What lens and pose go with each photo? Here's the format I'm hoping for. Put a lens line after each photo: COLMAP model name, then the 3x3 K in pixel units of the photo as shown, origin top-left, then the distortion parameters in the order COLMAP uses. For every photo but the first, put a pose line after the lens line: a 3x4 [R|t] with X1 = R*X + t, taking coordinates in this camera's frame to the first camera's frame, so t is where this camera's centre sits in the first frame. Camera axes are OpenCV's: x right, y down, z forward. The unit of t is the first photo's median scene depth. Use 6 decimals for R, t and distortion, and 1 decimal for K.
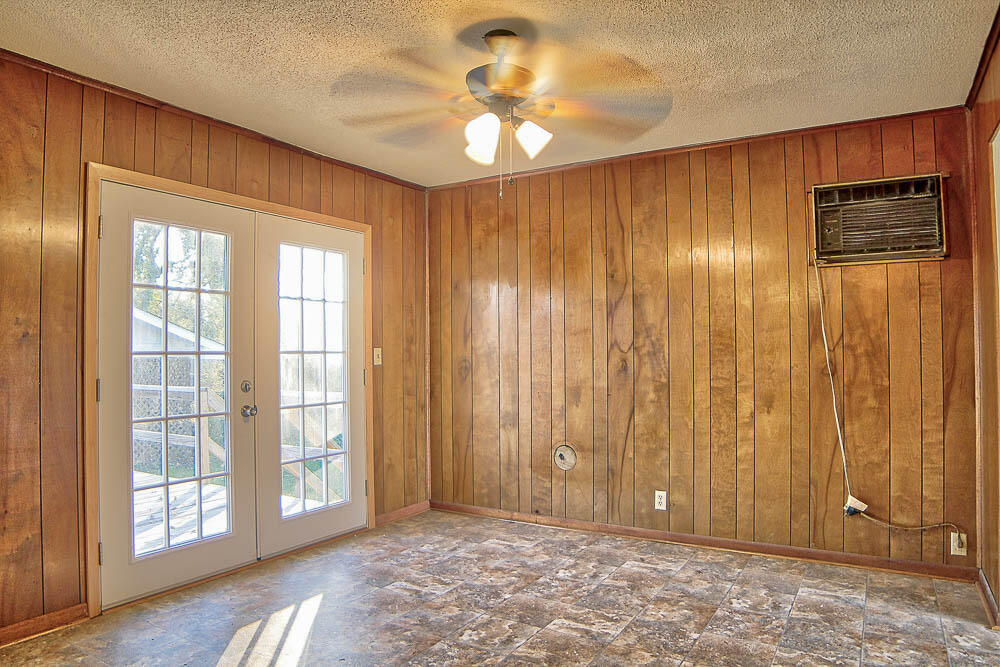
lens RADIAL K [[659.7, 0, 466.5], [0, 659.7, 333.3], [0, 0, 1]] dist [-0.156491, 0.071436]
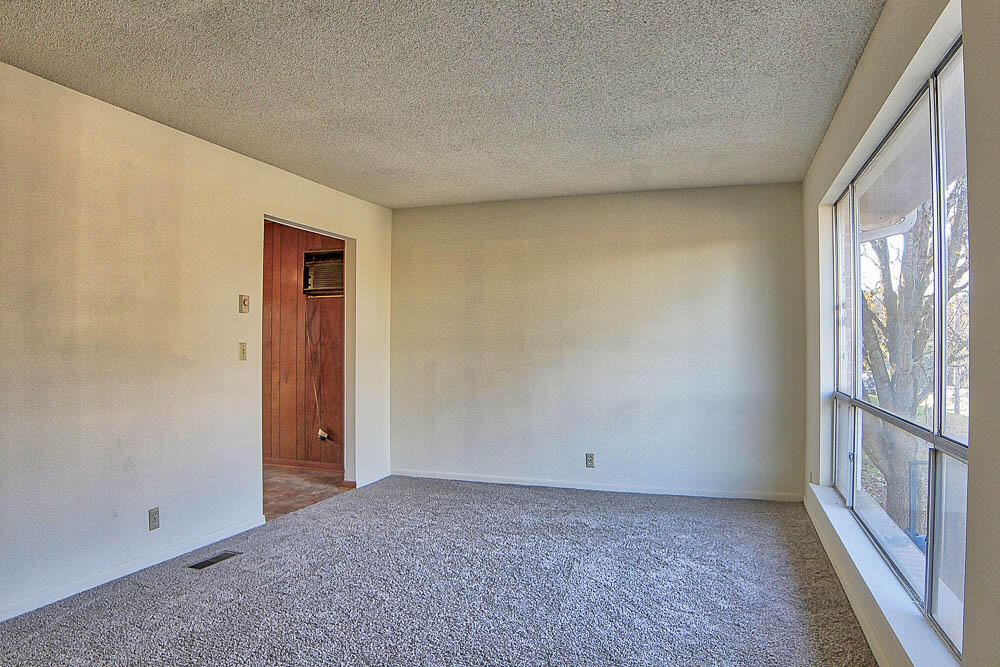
lens RADIAL K [[657.6, 0, 494.2], [0, 657.6, 337.5], [0, 0, 1]] dist [-0.099701, 0.034888]
pose [[0.979575, 0.012896, 0.200665, 0.714423], [-0.015407, 0.999821, 0.010955, -0.024407], [-0.200488, -0.013823, 0.979599, -0.882857]]
